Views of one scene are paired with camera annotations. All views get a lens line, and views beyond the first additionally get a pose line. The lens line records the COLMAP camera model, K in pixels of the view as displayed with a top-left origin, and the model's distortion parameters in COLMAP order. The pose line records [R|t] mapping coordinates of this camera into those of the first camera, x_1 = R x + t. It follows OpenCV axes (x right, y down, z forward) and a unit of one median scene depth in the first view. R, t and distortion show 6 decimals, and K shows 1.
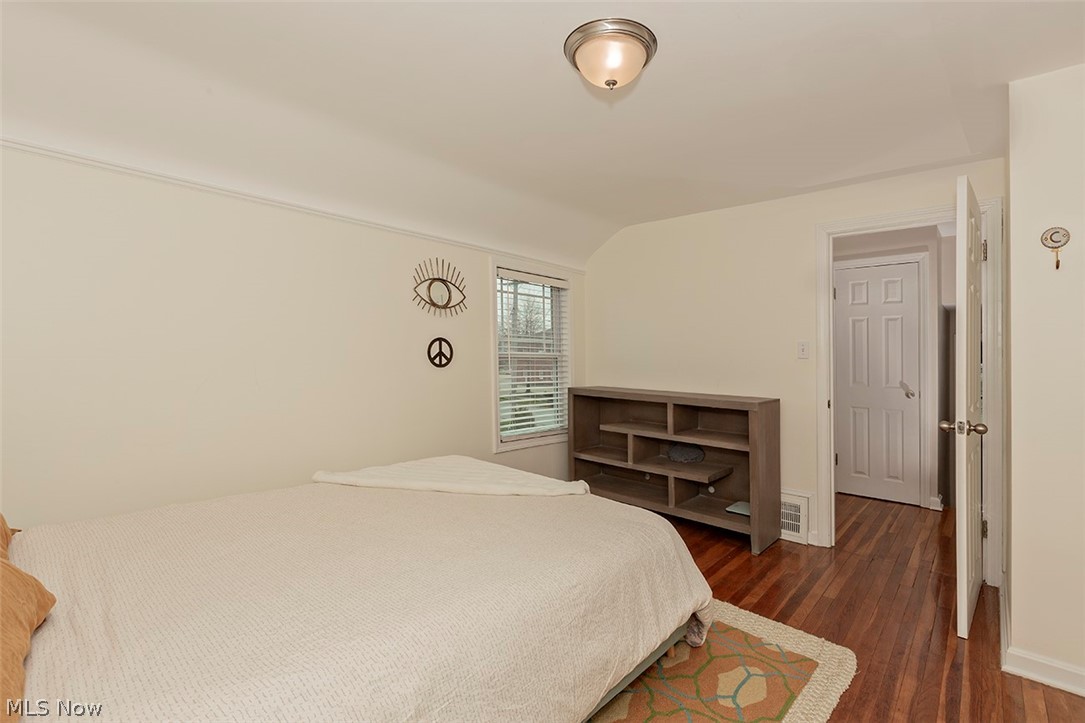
lens RADIAL K [[496.7, 0, 543.1], [0, 496.7, 359.2], [0, 0, 1]] dist [0.002943, -0.000305]
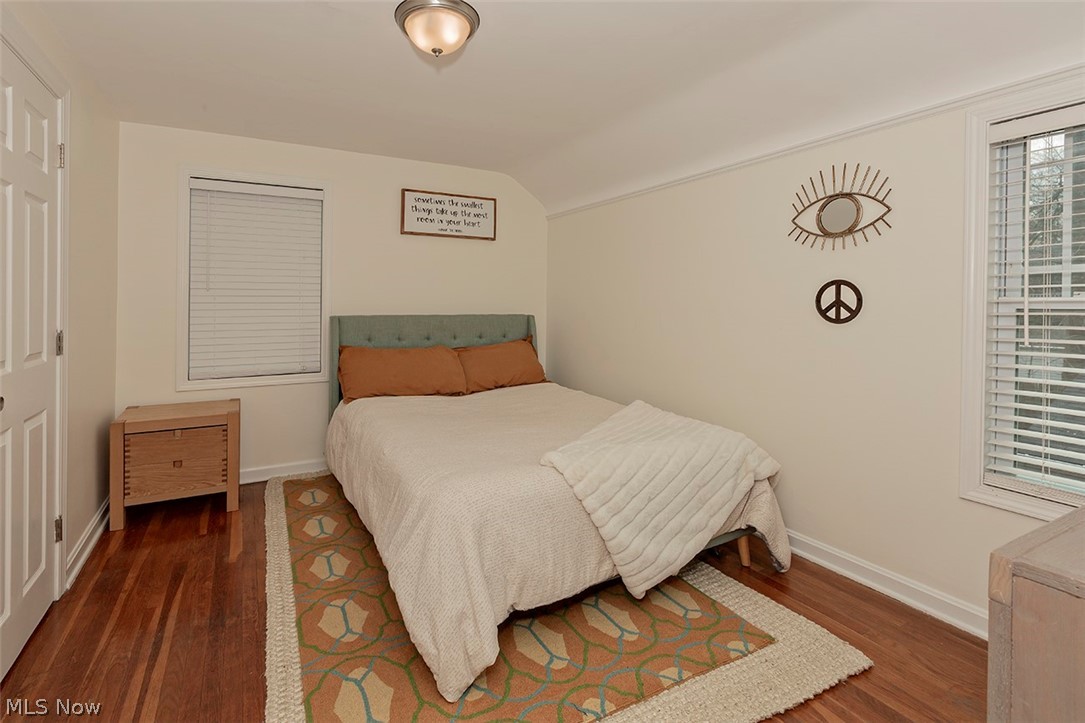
lens RADIAL K [[496.7, 0, 513.2], [0, 496.7, 308.2], [0, 0, 1]] dist [0.002943, -0.000305]
pose [[-0.332711, 0.004827, -0.943016, 0.589055], [-0.002020, 0.999981, 0.005831, -0.007482], [0.943027, 0.003845, -0.332695, 0.806112]]
